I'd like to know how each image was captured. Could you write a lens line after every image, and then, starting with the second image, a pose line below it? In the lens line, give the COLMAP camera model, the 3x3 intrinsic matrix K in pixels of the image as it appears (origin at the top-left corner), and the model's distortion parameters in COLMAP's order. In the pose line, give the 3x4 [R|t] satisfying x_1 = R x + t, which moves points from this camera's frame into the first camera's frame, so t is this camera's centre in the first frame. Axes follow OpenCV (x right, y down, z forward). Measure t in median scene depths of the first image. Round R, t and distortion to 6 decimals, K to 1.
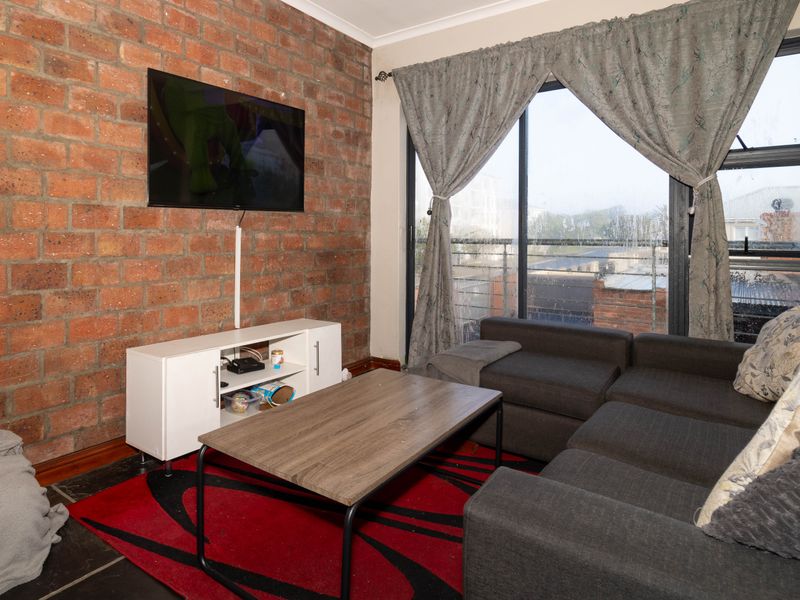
lens RADIAL K [[498.4, 0, 335.7], [0, 498.4, 252.4], [0, 0, 1]] dist [0.004745, -0.000160]
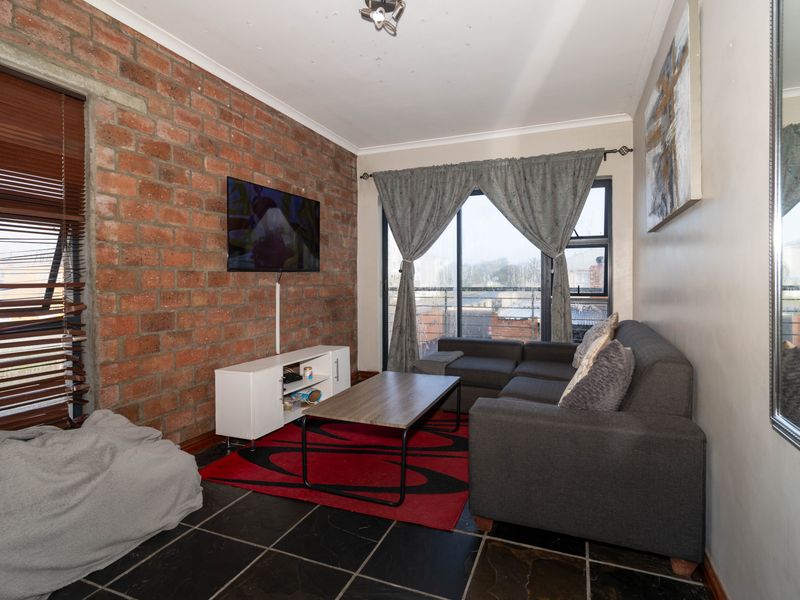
lens RADIAL K [[442.6, 0, 382.2], [0, 442.6, 312.5], [0, 0, 1]] dist [-0.000371, 0.000584]
pose [[0.966273, -0.032818, 0.255420, -0.263993], [0.022350, 0.998791, 0.043779, -0.018311], [-0.256548, -0.036594, 0.965839, -0.350413]]
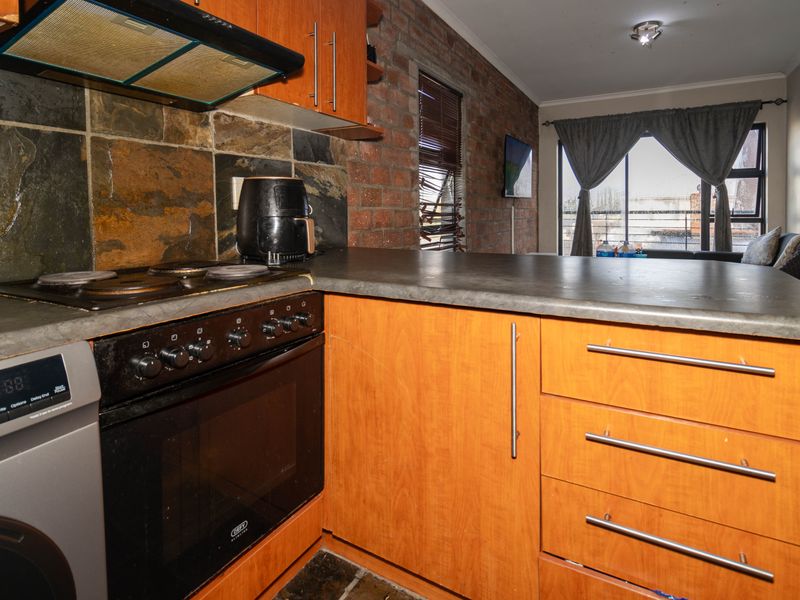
lens RADIAL K [[442.6, 0, 407.1], [0, 442.6, 234.3], [0, 0, 1]] dist [-0.000371, 0.000584]
pose [[0.988670, -0.027754, 0.147514, -0.881380], [0.024789, 0.999453, 0.021901, 0.005550], [-0.148041, -0.017996, 0.988817, -0.711349]]
